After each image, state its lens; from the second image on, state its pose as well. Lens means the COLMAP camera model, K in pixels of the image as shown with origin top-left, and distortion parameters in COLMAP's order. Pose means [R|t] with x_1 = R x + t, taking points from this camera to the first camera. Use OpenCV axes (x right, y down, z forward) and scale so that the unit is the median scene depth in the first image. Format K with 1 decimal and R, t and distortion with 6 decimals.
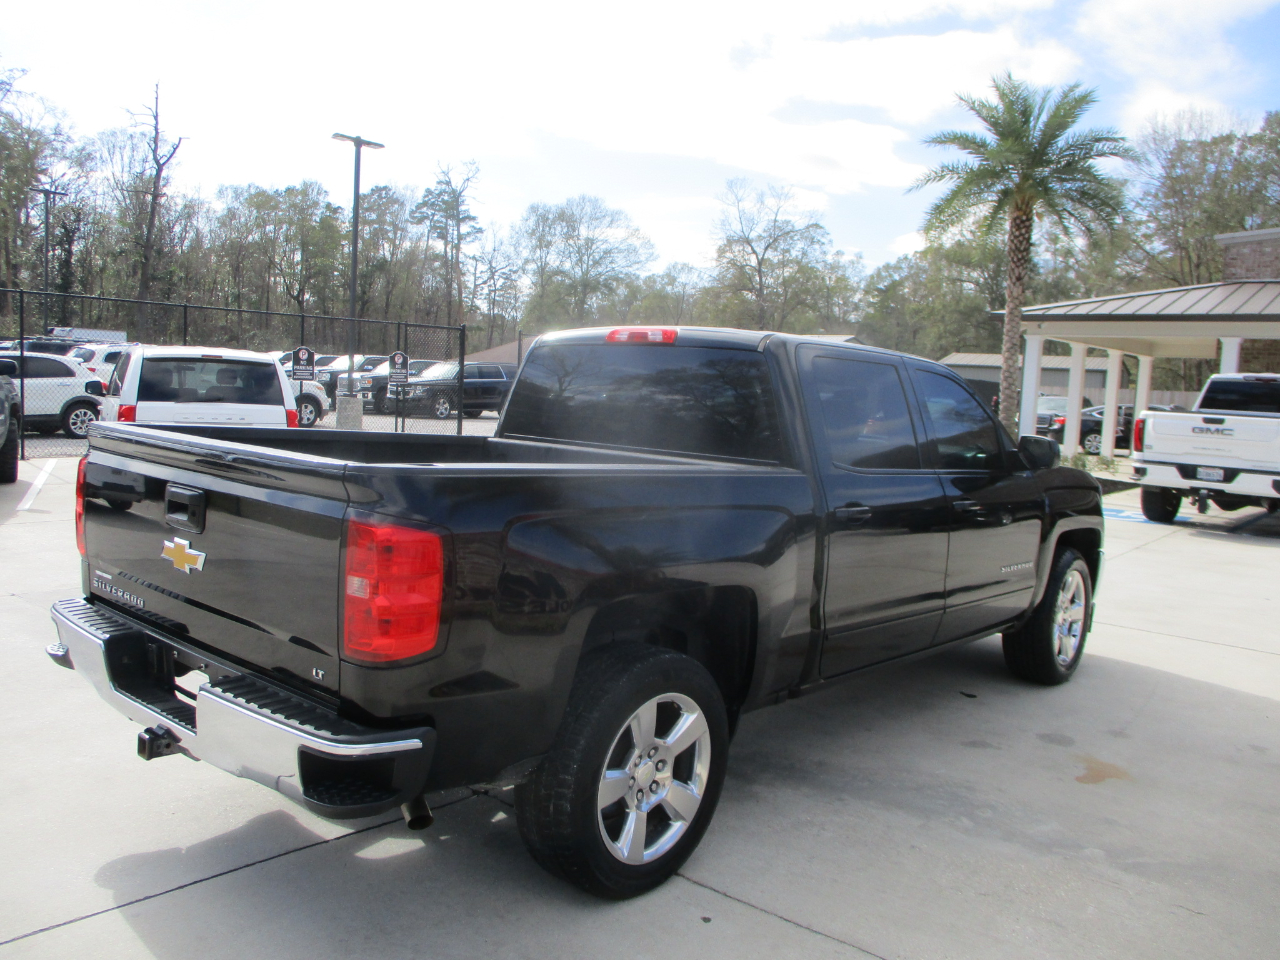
lens RADIAL K [[1041.6, 0, 640.0], [0, 1041.6, 480.0], [0, 0, 1]] dist [-0.031254, 0.000297]
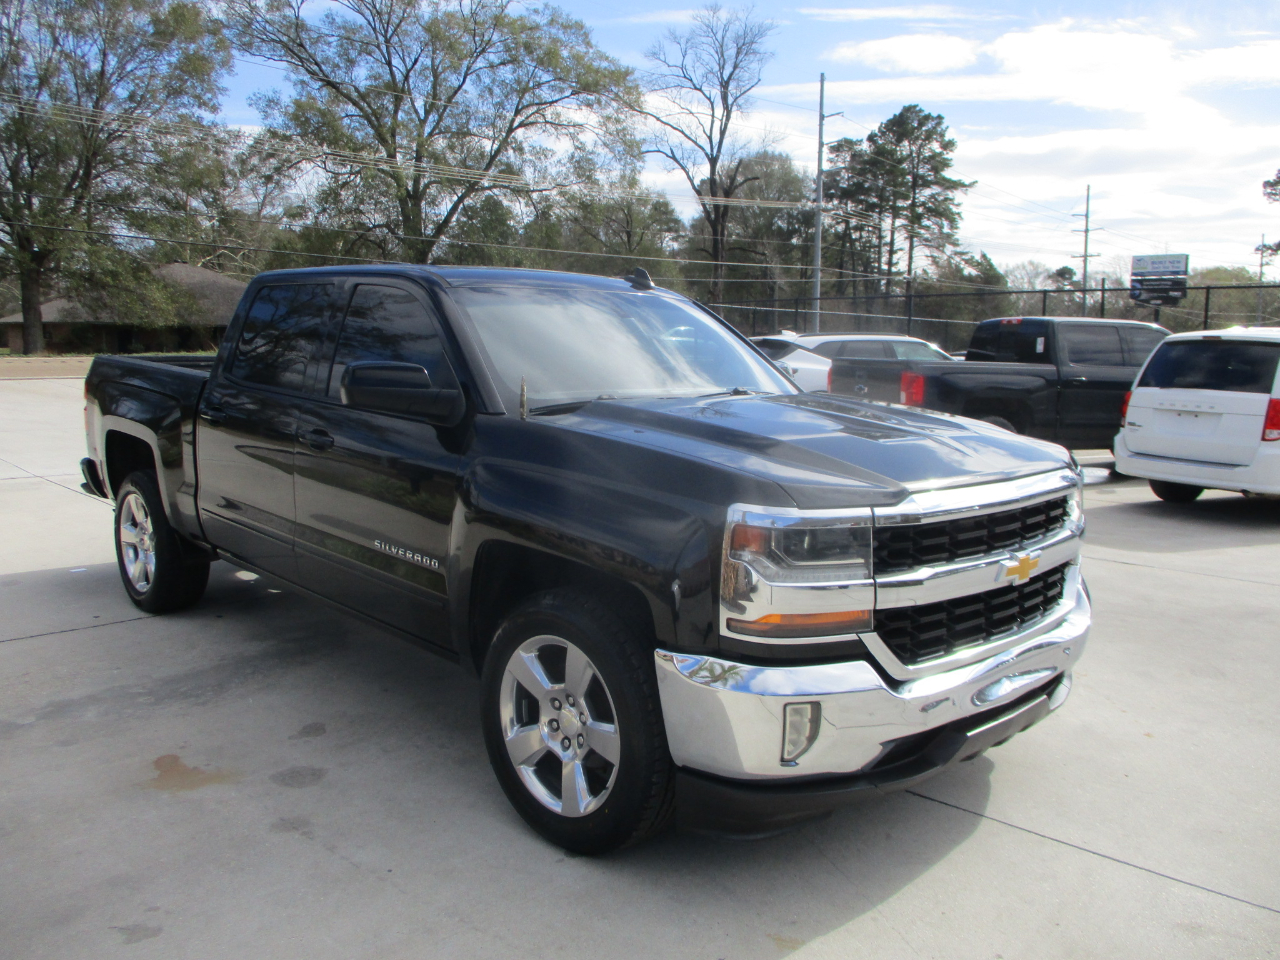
lens RADIAL K [[1041.6, 0, 640.0], [0, 1041.6, 480.0], [0, 0, 1]] dist [-0.031254, 0.000297]
pose [[-0.069578, 0.084657, -0.993978, 1.277713], [-0.118270, 0.988665, 0.092483, -0.057374], [0.990541, 0.123992, -0.058777, 1.472981]]
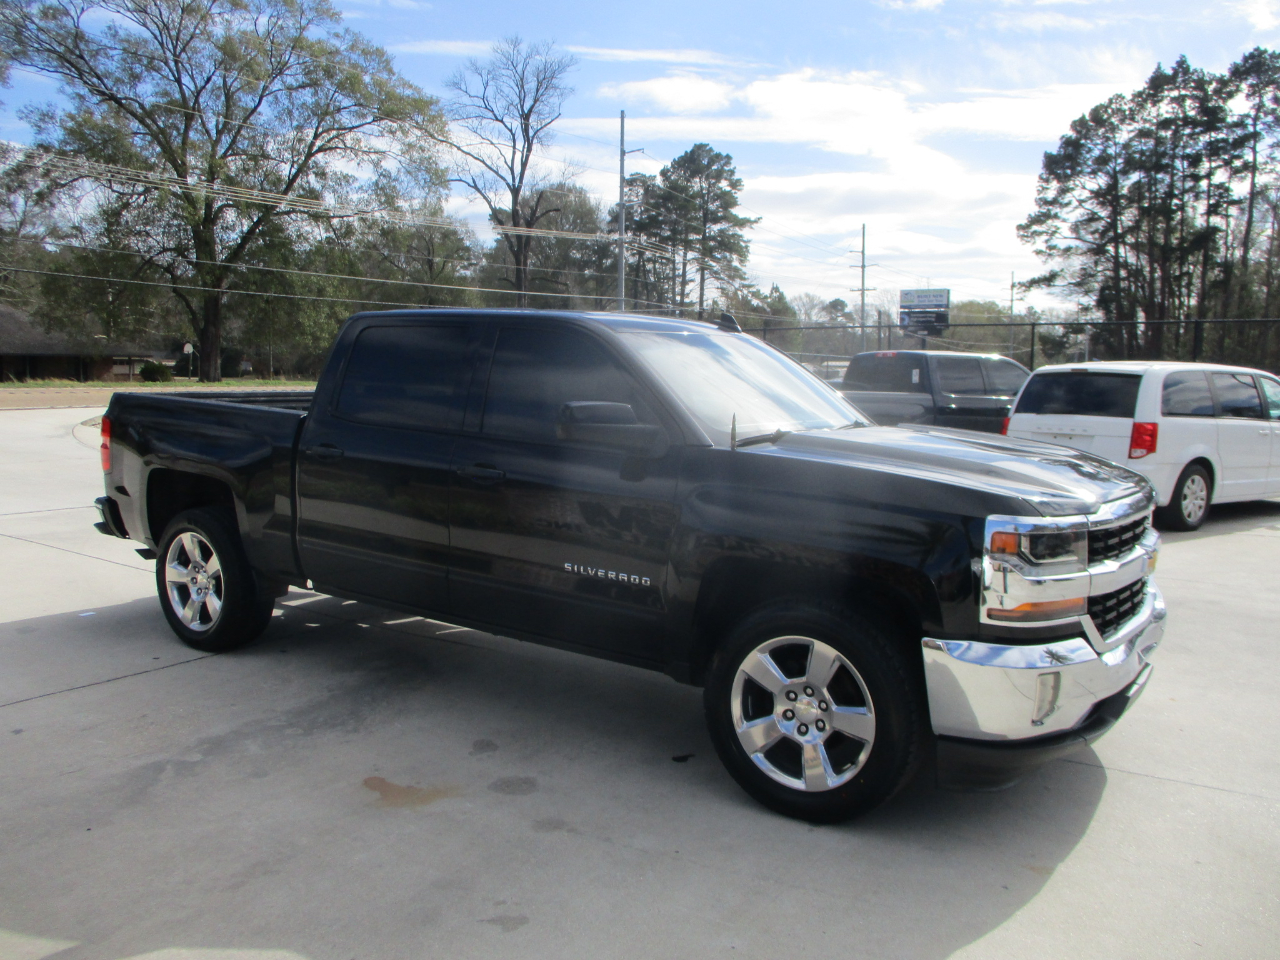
lens RADIAL K [[1041.6, 0, 640.0], [0, 1041.6, 480.0], [0, 0, 1]] dist [-0.031254, 0.000297]
pose [[0.131088, 0.057356, -0.989710, 1.378729], [-0.107364, 0.993275, 0.043343, -0.024281], [0.985540, 0.100578, 0.136365, 1.133198]]
